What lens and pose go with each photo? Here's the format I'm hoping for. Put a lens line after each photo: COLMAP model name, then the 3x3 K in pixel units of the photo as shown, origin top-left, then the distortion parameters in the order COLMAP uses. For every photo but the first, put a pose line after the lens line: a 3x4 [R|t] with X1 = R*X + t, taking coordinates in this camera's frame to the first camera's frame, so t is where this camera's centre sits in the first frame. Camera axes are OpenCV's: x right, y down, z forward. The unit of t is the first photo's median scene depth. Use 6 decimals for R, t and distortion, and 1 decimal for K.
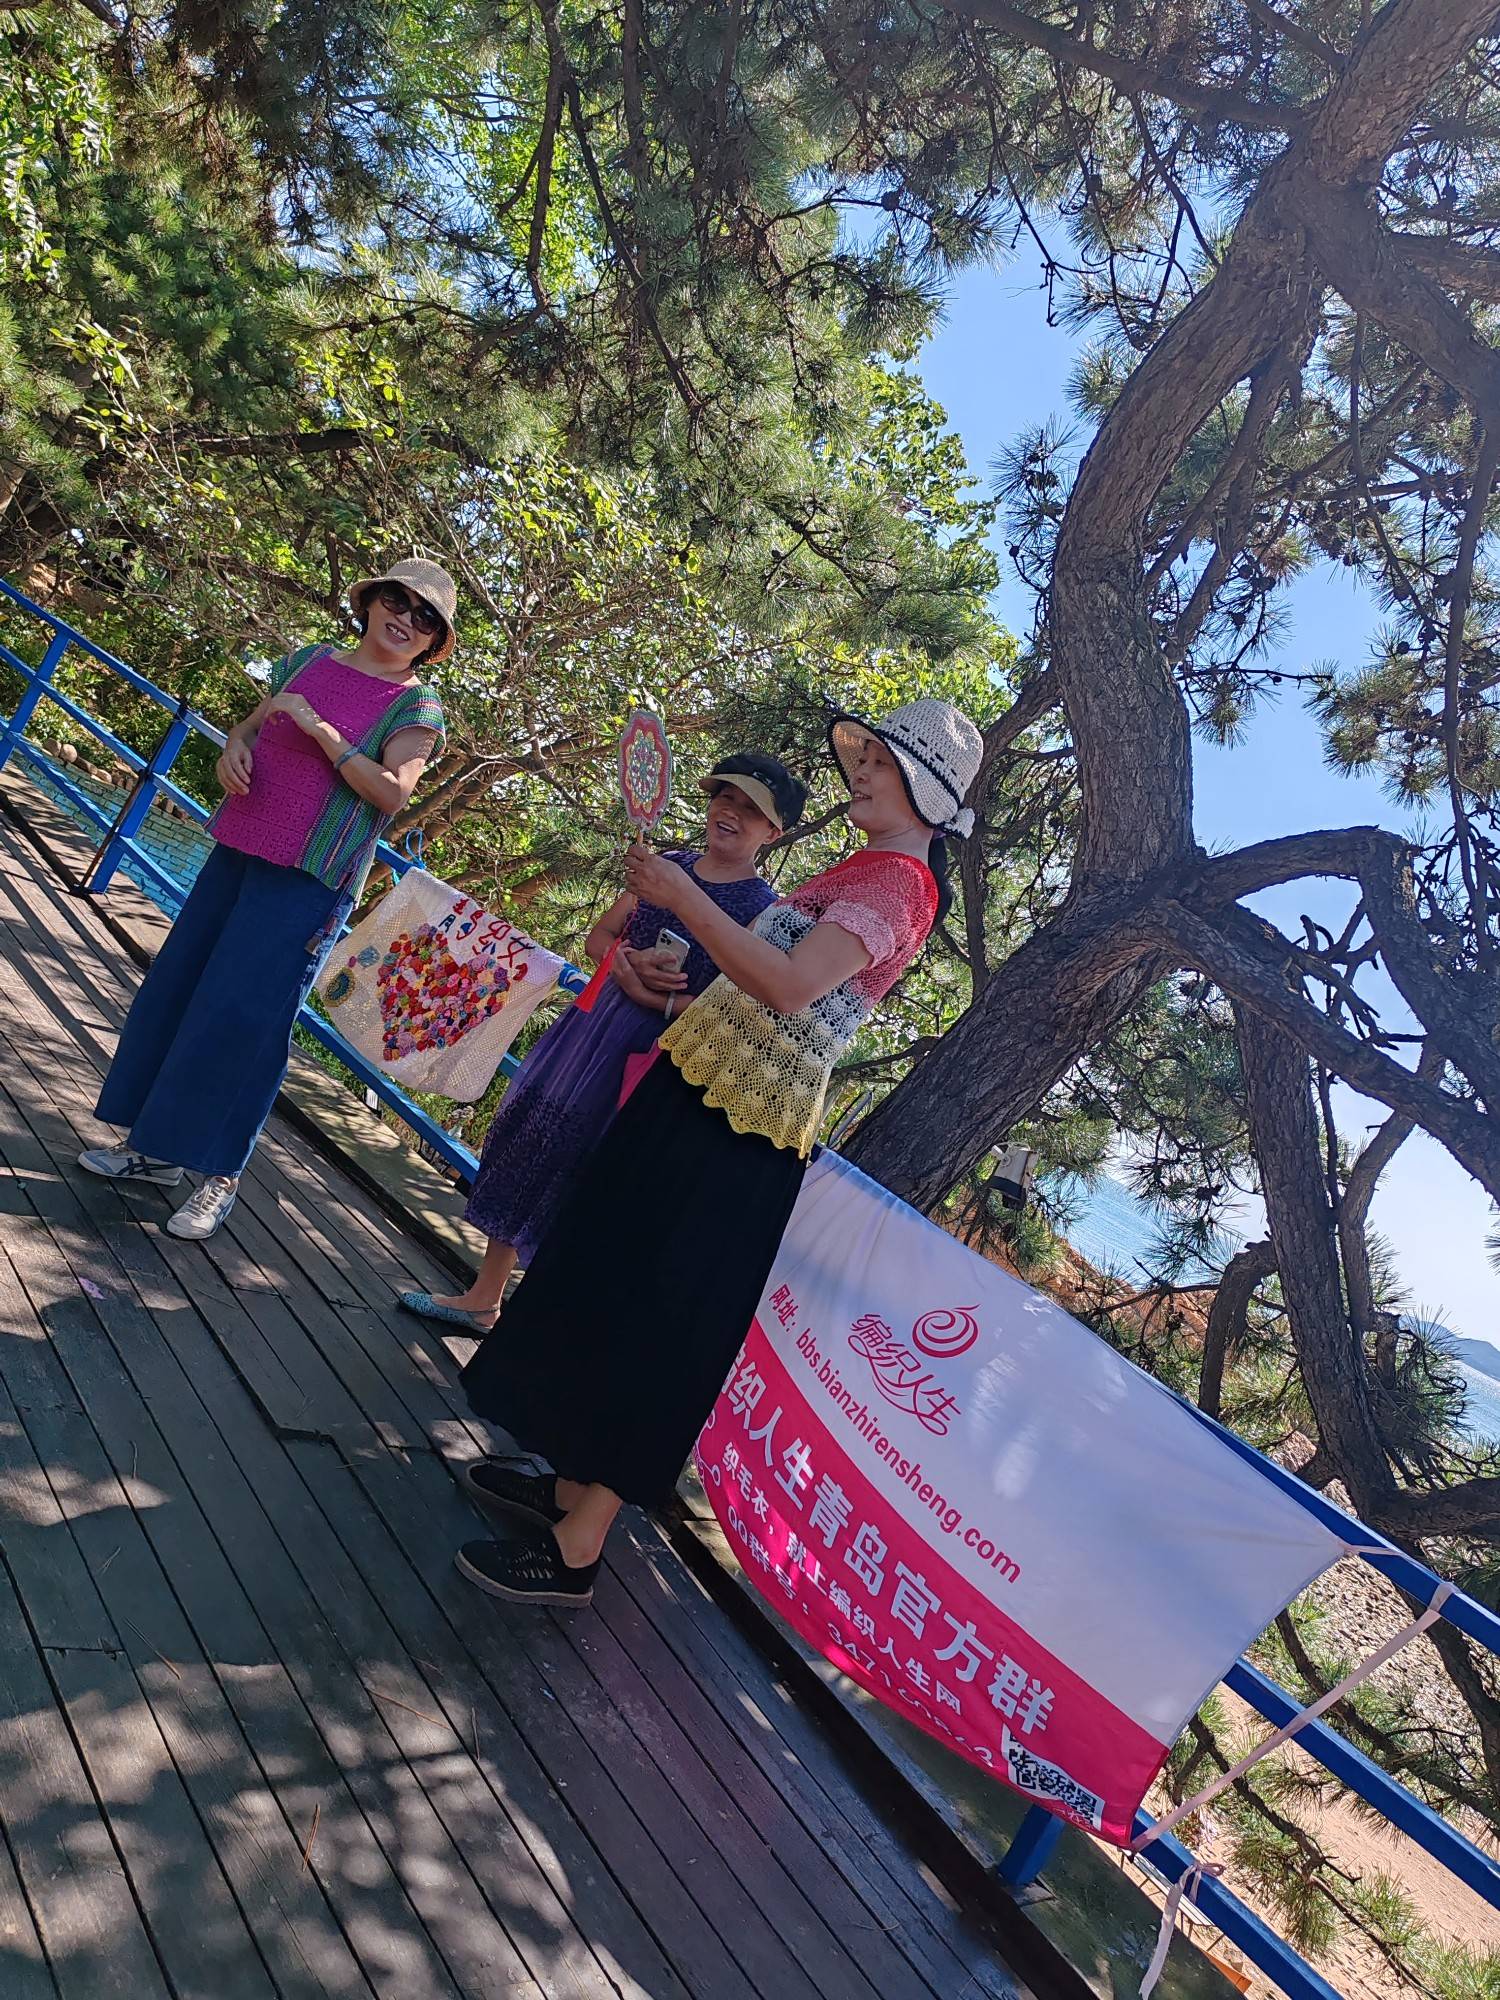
lens RADIAL K [[1473.4, 0, 748.8], [0, 1473.4, 992.1], [0, 0, 1]] dist [0.066078, -0.083066]
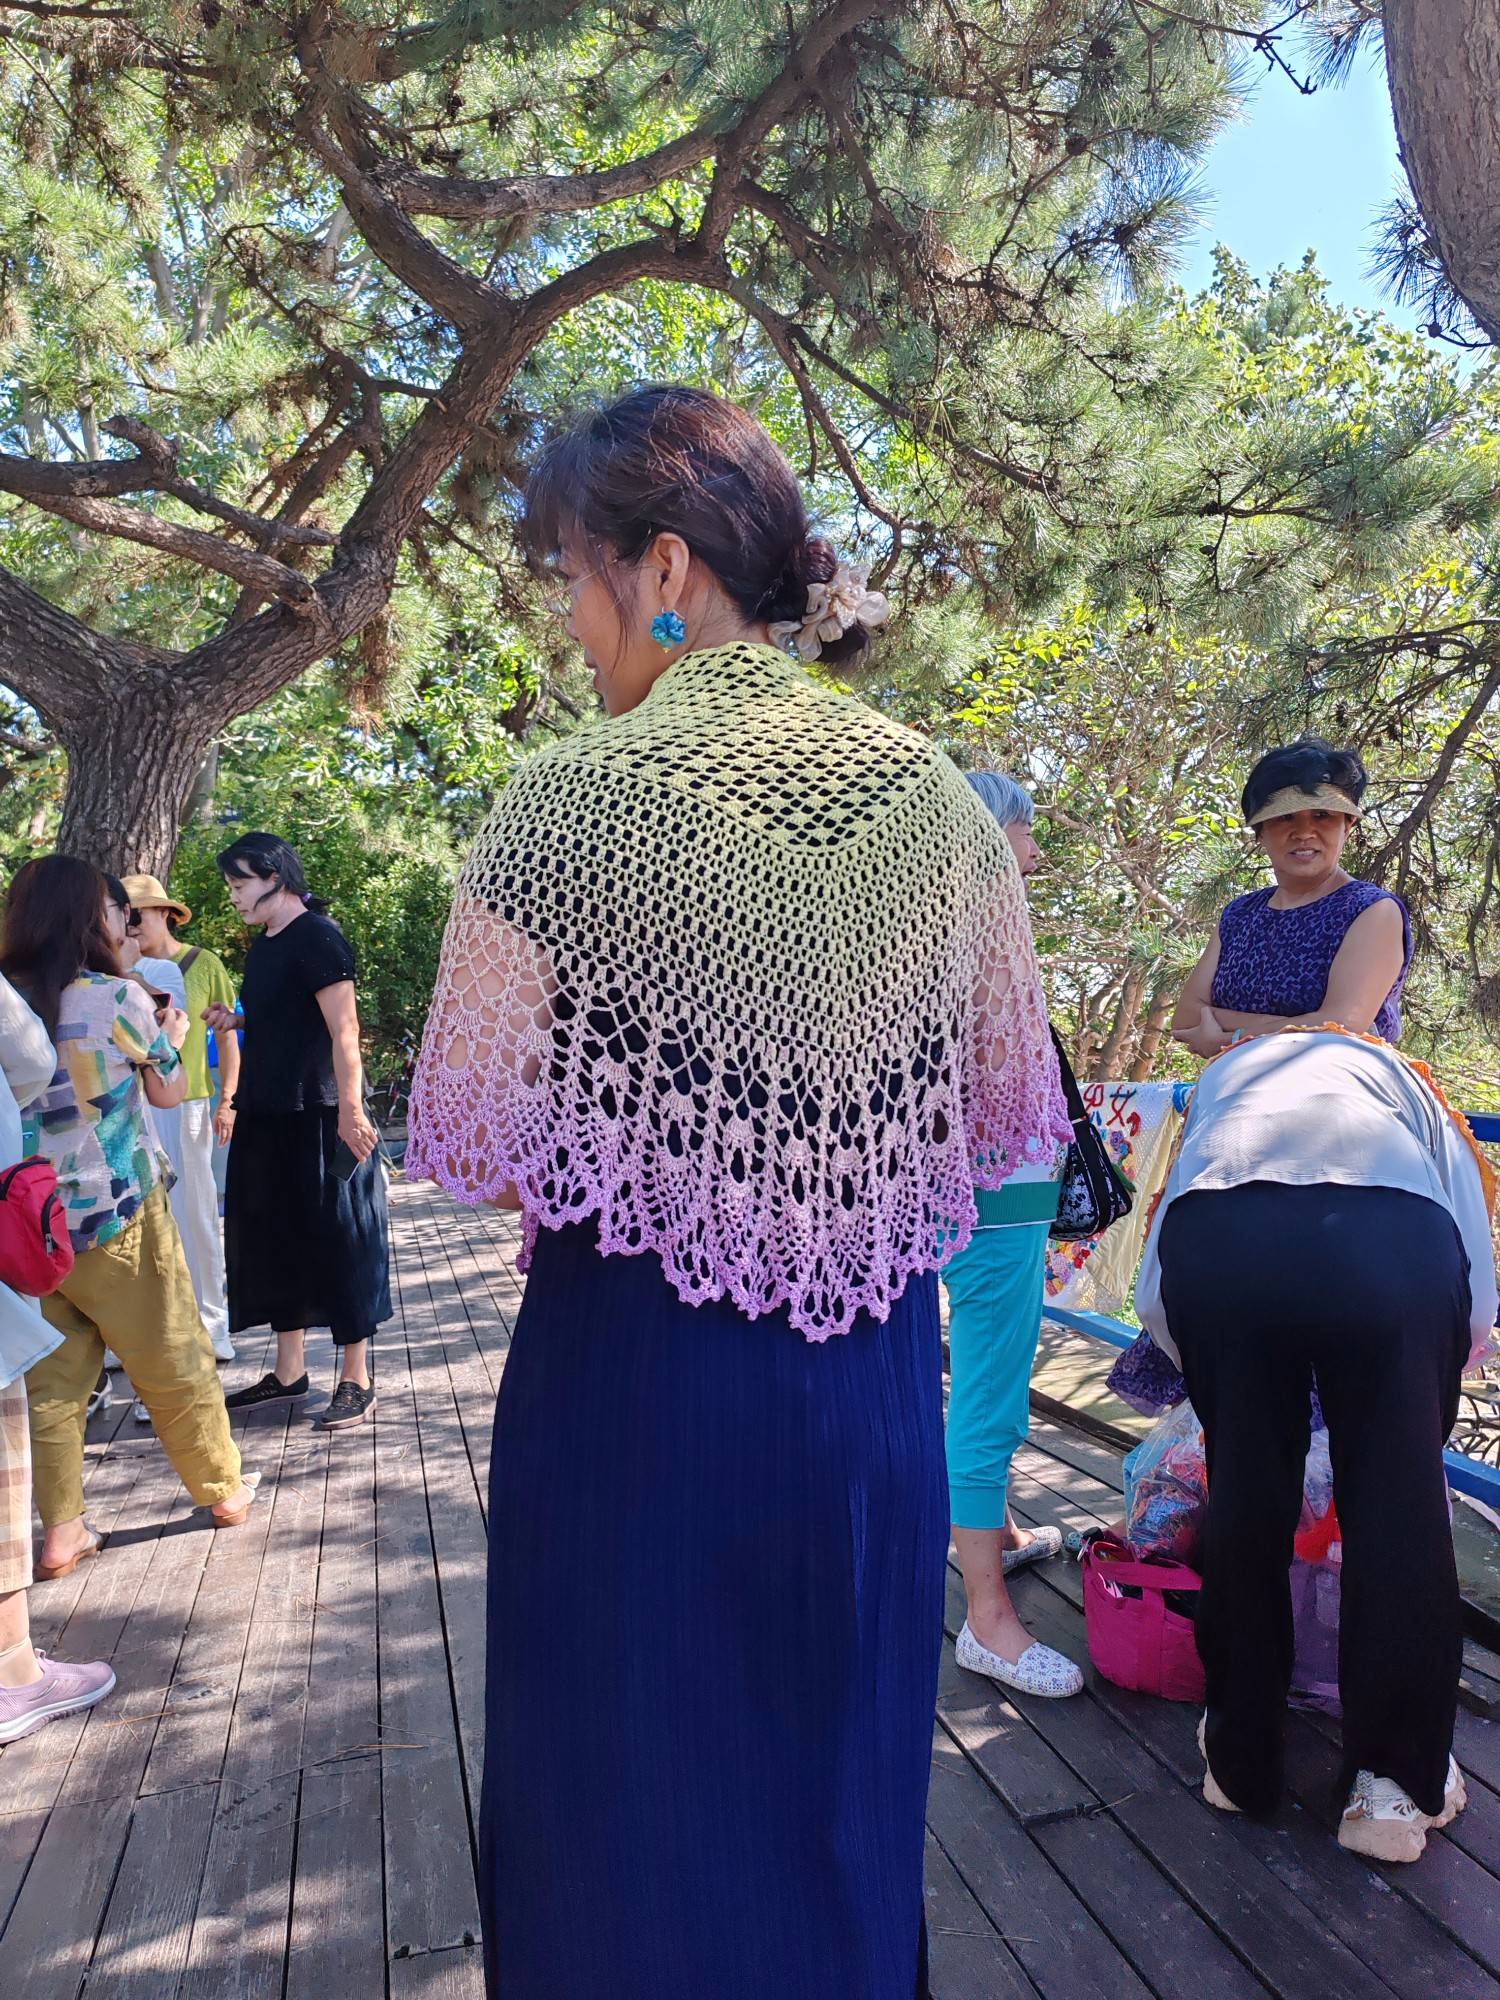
lens RADIAL K [[1473.4, 0, 761.9], [0, 1473.4, 1000.2], [0, 0, 1]] dist [0.066078, -0.083066]
pose [[0.737521, -0.525073, -0.424689, 0.063638], [0.447832, 0.850970, -0.274403, 0.049718], [0.505479, 0.012188, 0.862753, 0.152155]]
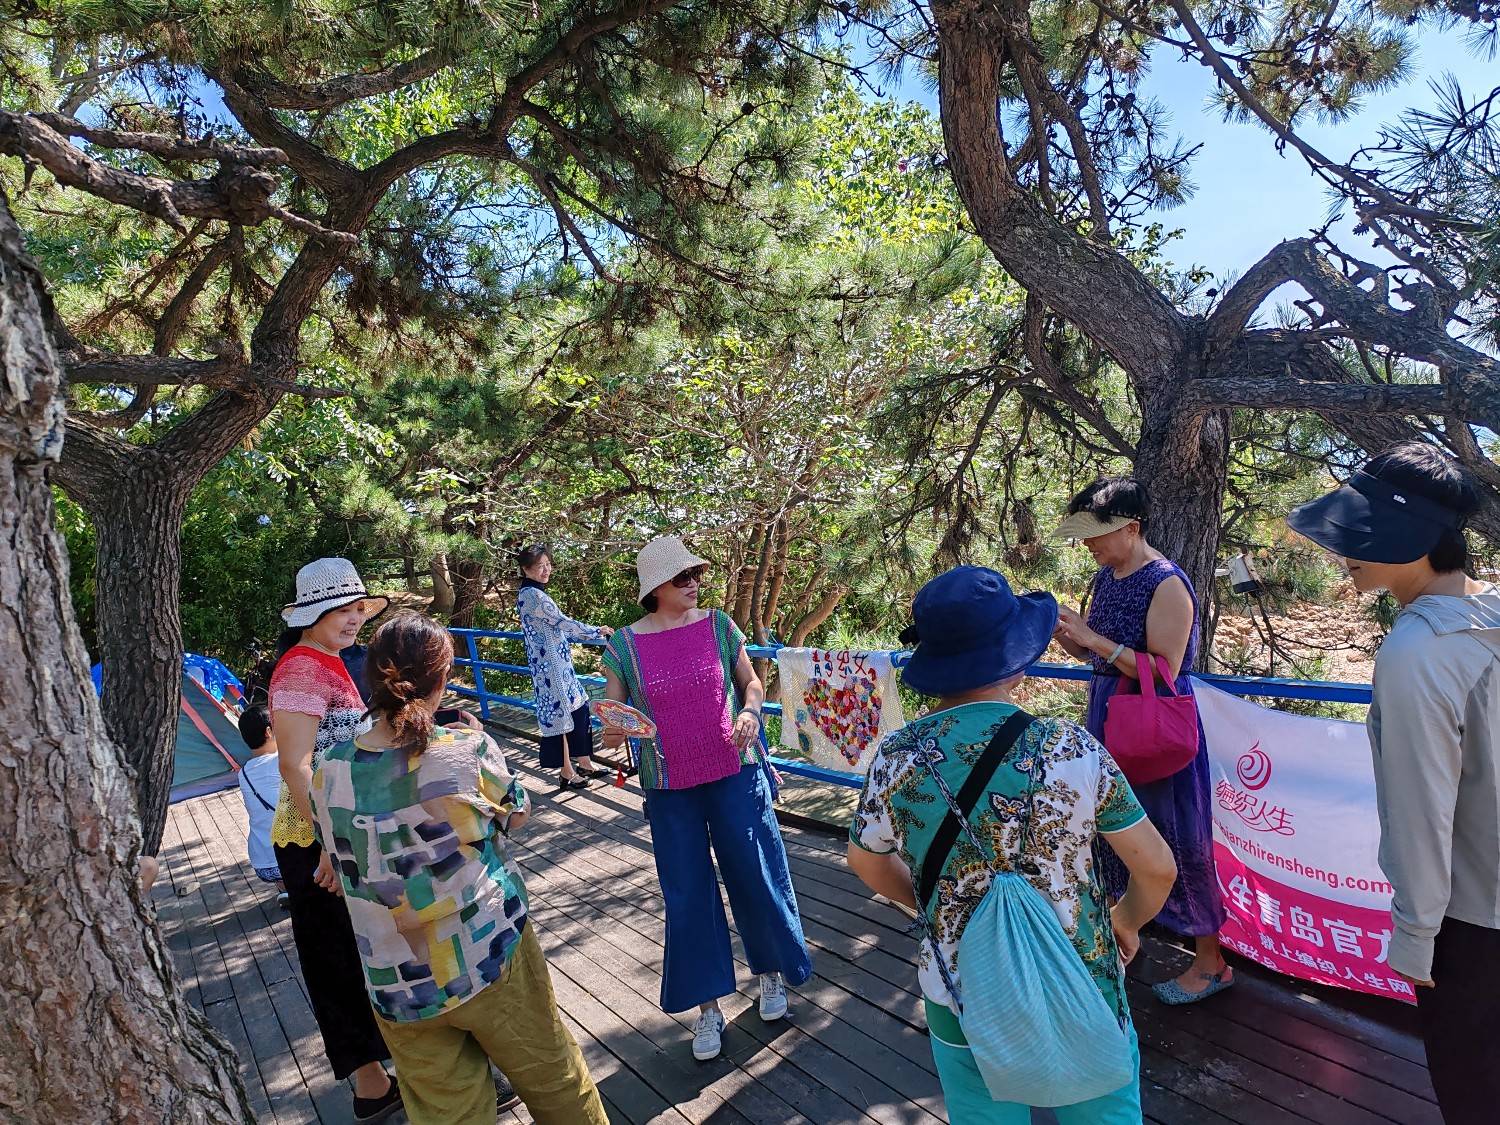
lens RADIAL K [[1105.0, 0, 753.0], [0, 1105.0, 553.3], [0, 0, 1]] dist [0.066078, -0.083066]
pose [[0.748176, -0.619383, -0.237903, 0.083727], [0.612102, 0.782696, -0.112774, -0.047864], [0.256056, -0.061246, 0.964720, -0.101964]]
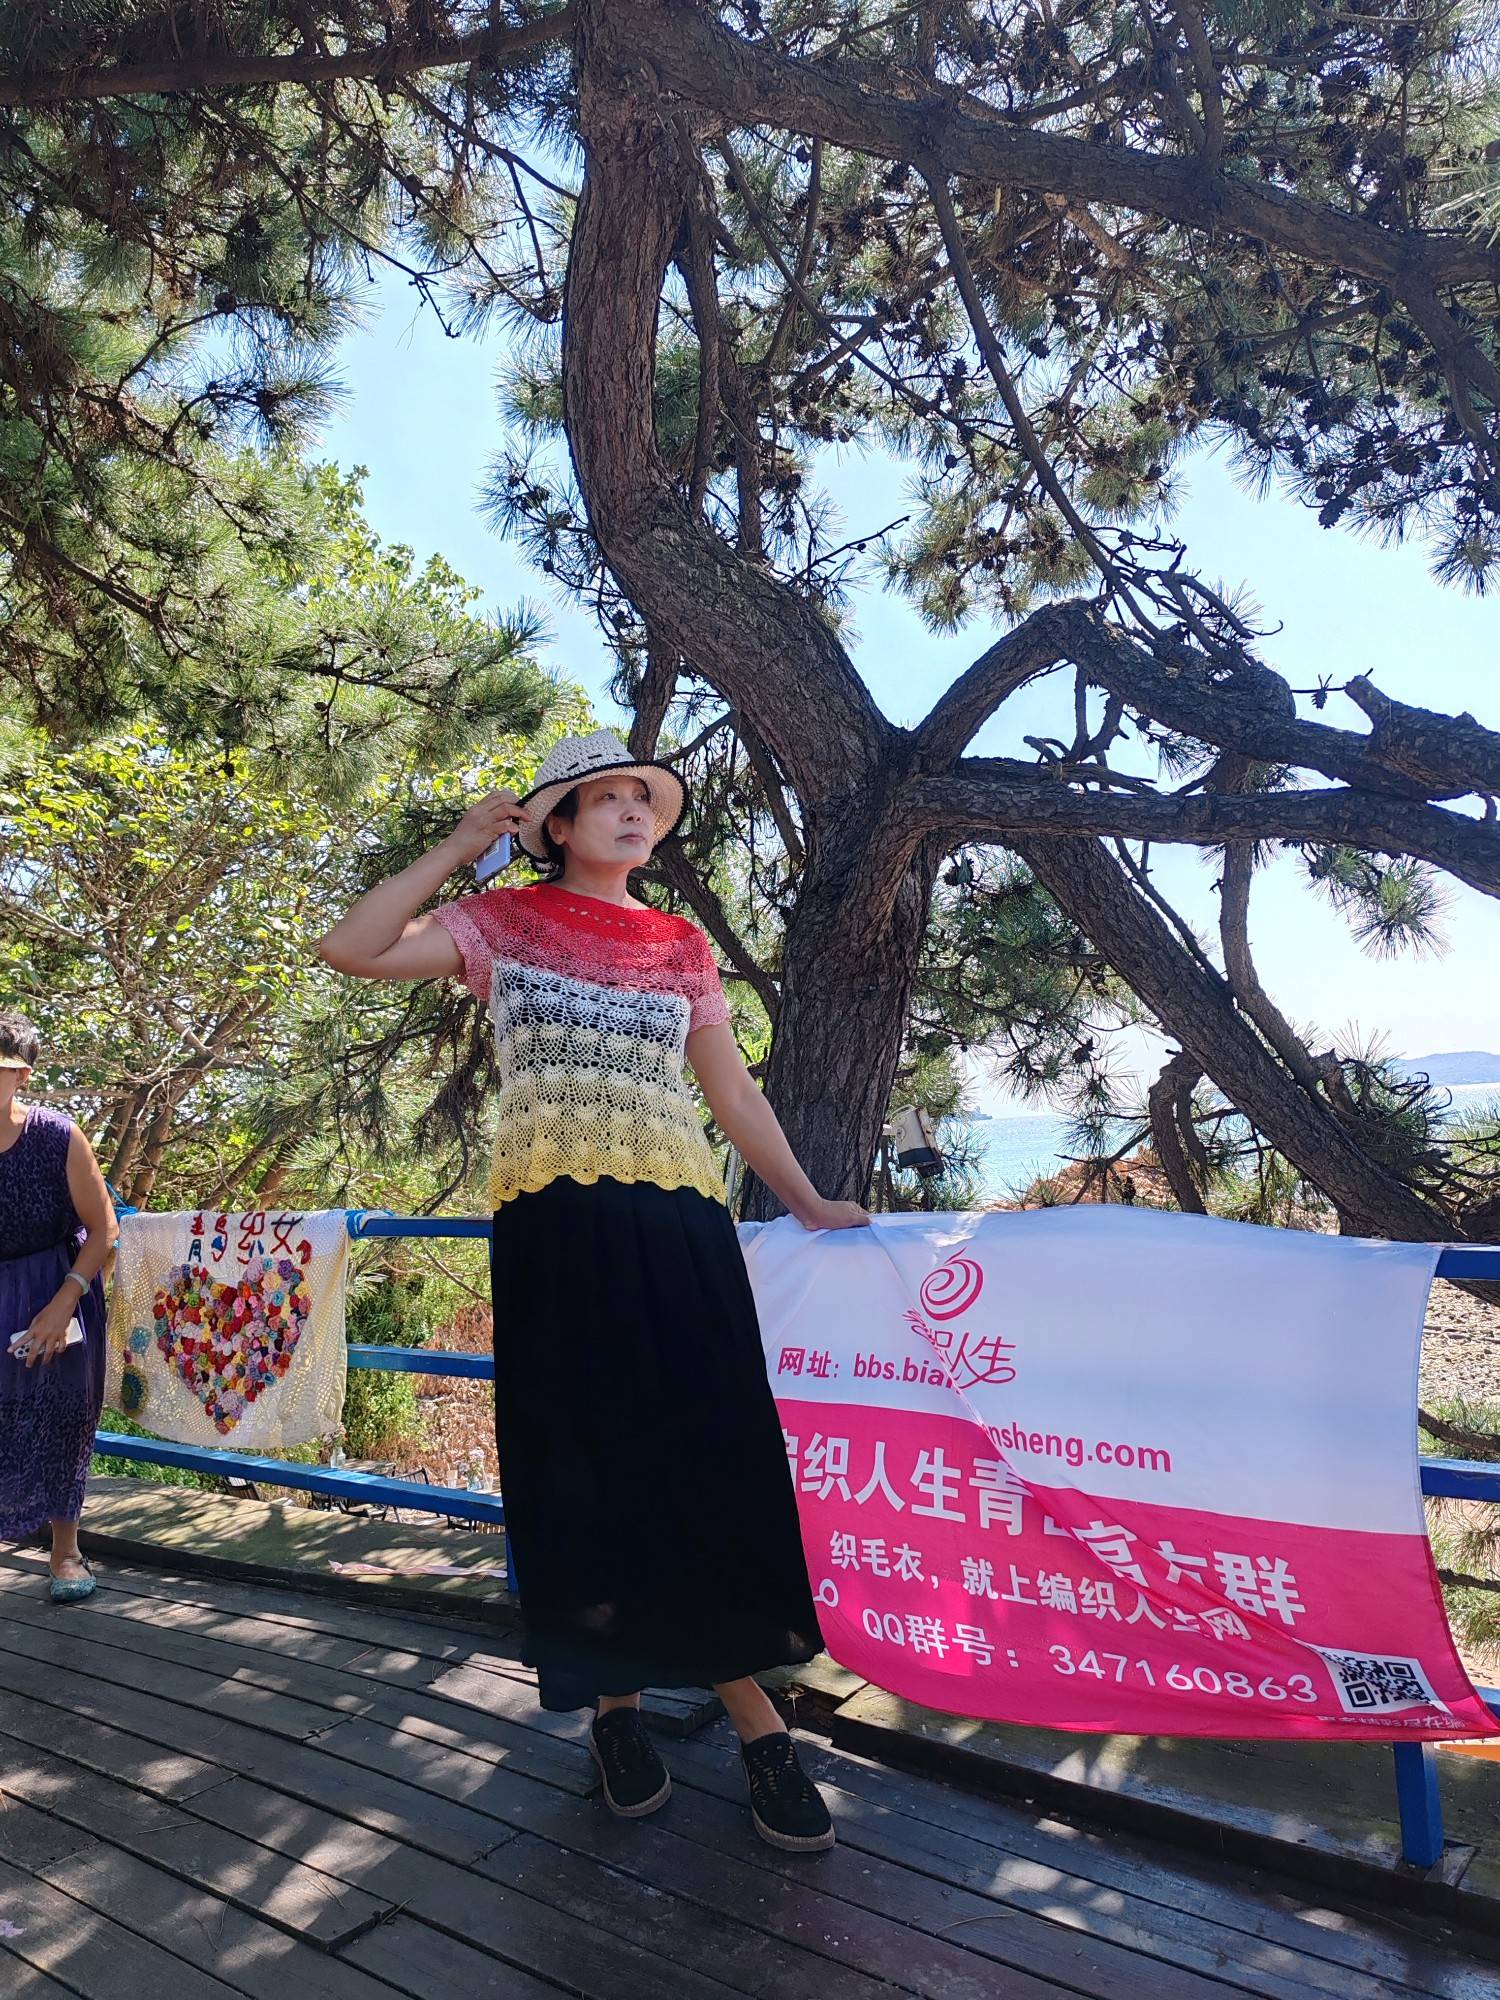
lens RADIAL K [[1473.4, 0, 741.9], [0, 1473.4, 1001.9], [0, 0, 1]] dist [0.066078, -0.083066]
pose [[0.838622, -0.516720, 0.172375, -0.016432], [0.527116, 0.849610, -0.017644, 0.009885], [-0.137334, 0.105658, 0.984873, 0.104311]]
